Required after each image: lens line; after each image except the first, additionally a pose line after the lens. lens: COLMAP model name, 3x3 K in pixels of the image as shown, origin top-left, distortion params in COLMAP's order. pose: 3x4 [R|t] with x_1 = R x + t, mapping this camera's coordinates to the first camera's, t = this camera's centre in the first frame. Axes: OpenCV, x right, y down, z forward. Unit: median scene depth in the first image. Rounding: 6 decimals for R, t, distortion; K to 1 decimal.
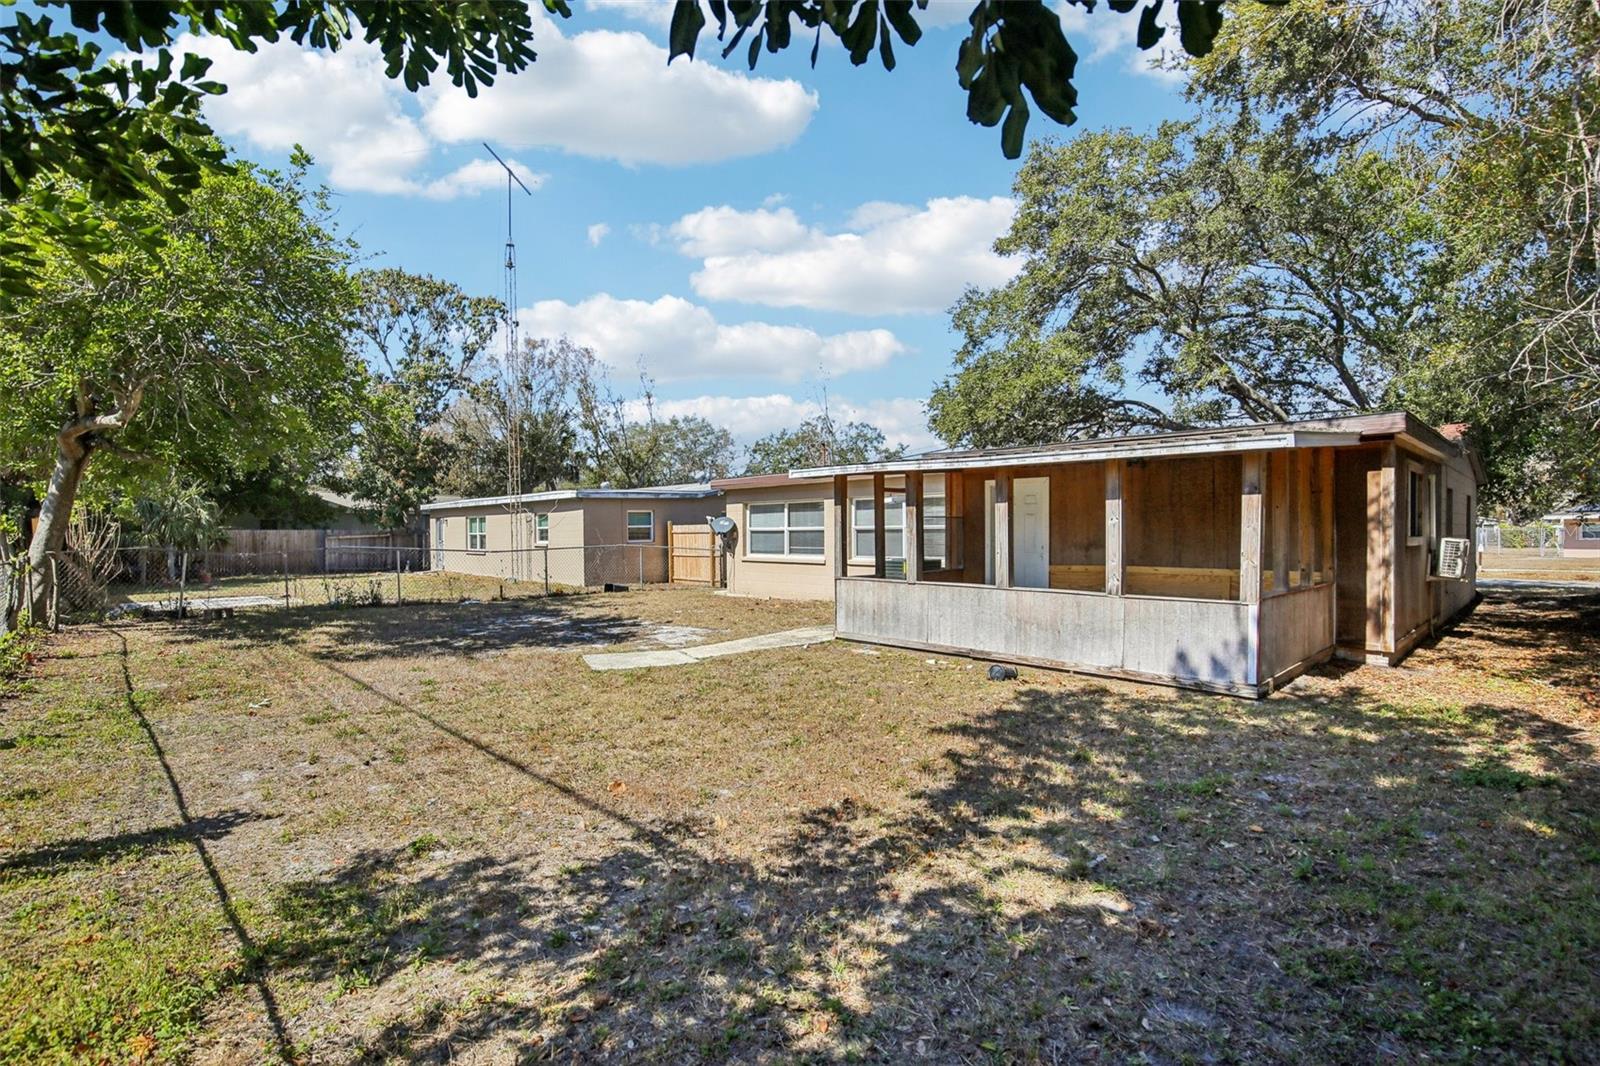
lens RADIAL K [[765.7, 0, 799.6], [0, 765.7, 533.3], [0, 0, 1]] dist [-0.023723, 0.003835]
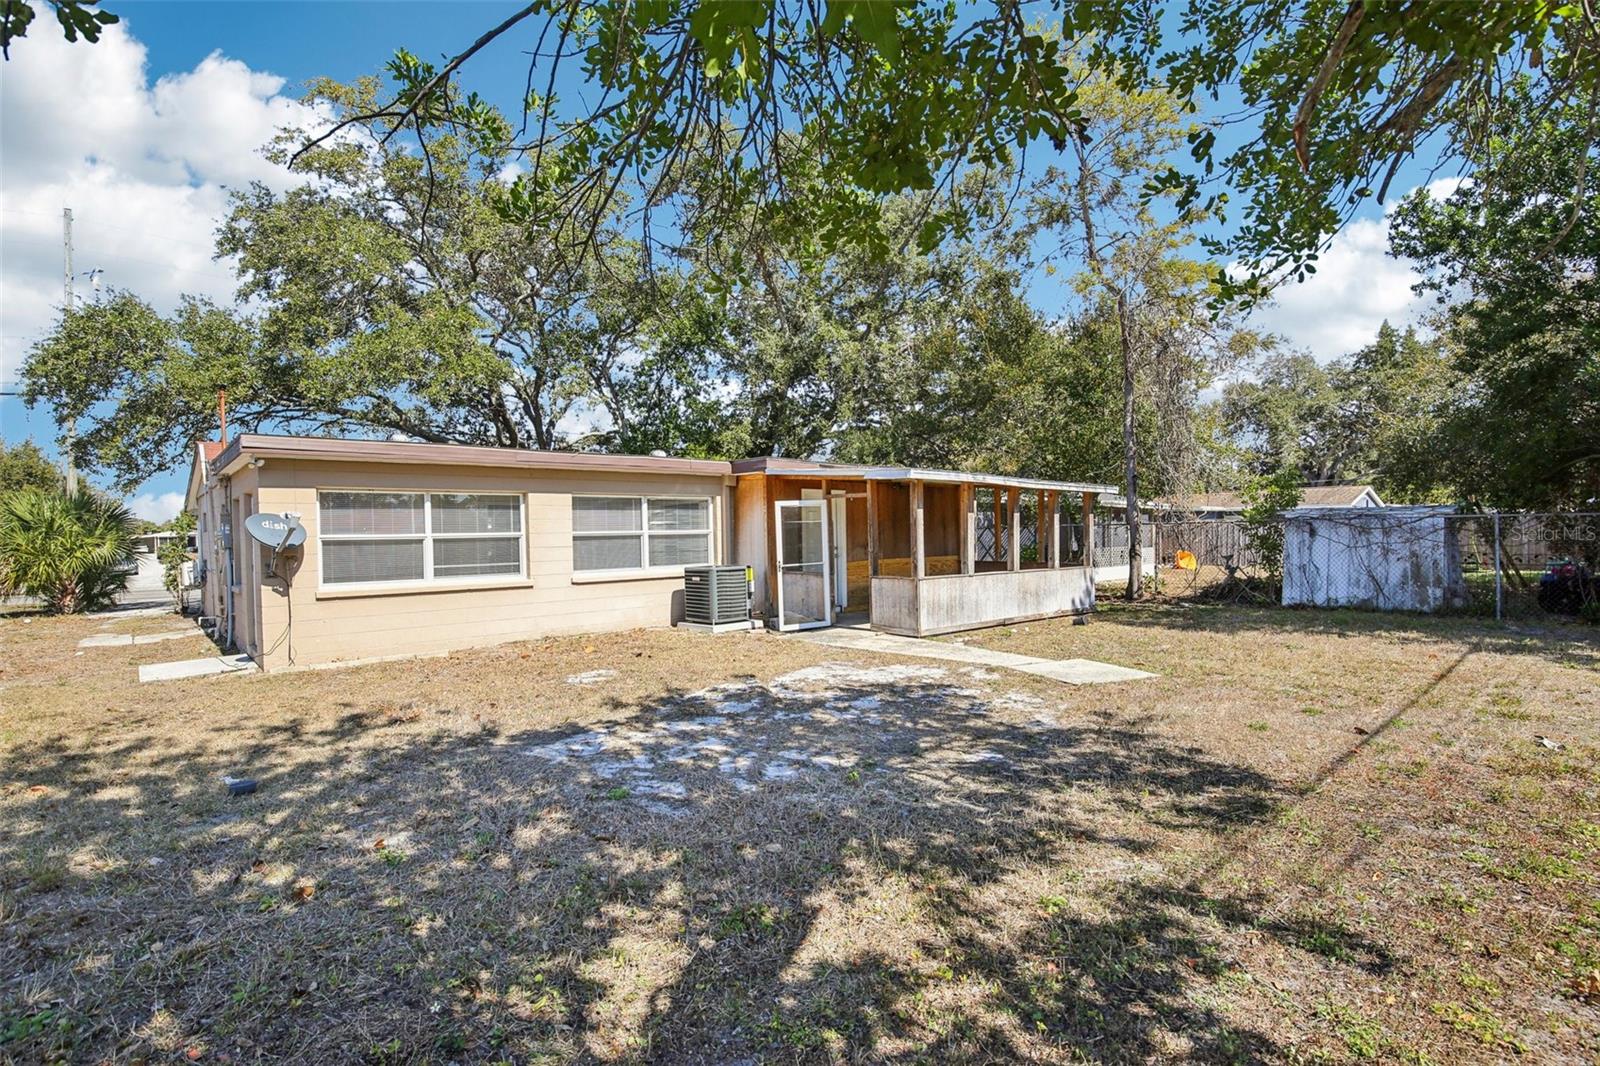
lens RADIAL K [[765.7, 0, 799.3], [0, 765.7, 534.4], [0, 0, 1]] dist [-0.023723, 0.003835]
pose [[0.083623, 0.000640, 0.996497, -0.717817], [0.021533, 0.999765, -0.002449, 0.000471], [-0.996265, 0.021662, 0.083590, 0.796557]]
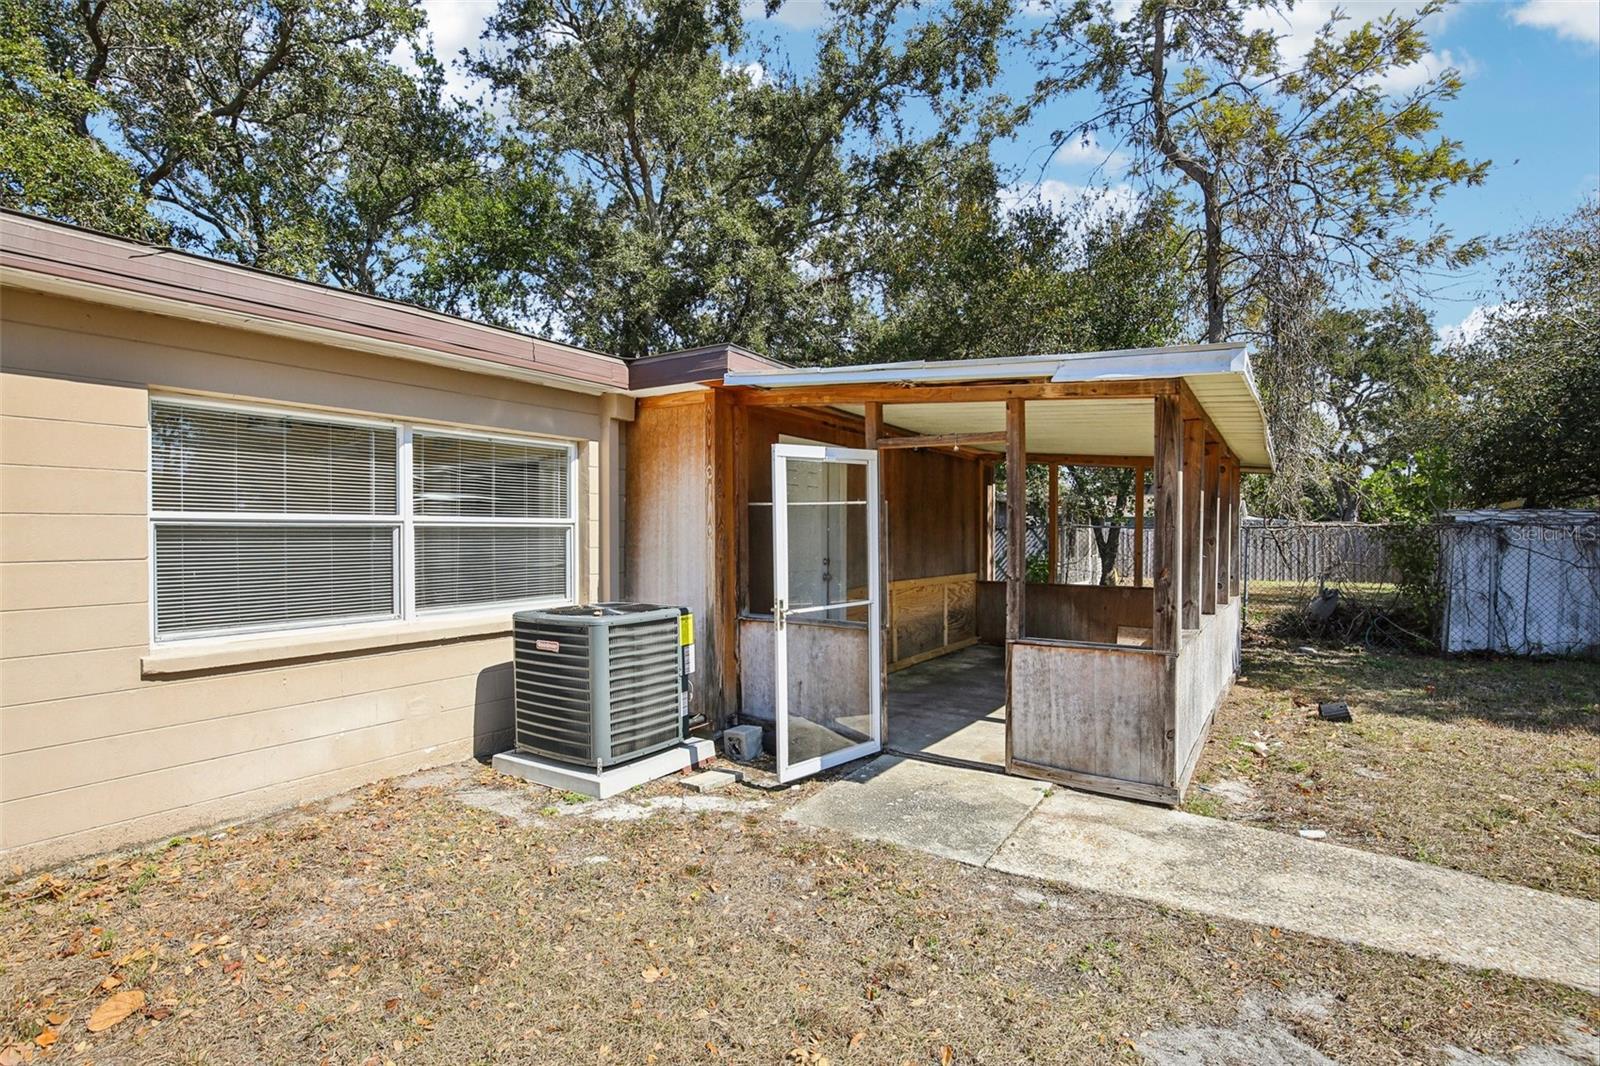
lens RADIAL K [[765.7, 0, 796.9], [0, 765.7, 538.6], [0, 0, 1]] dist [-0.023723, 0.003835]
pose [[-0.160723, -0.003432, 0.986994, -0.323958], [0.005652, 0.999974, 0.004398, -0.000210], [-0.986983, 0.006286, -0.160700, 0.901460]]
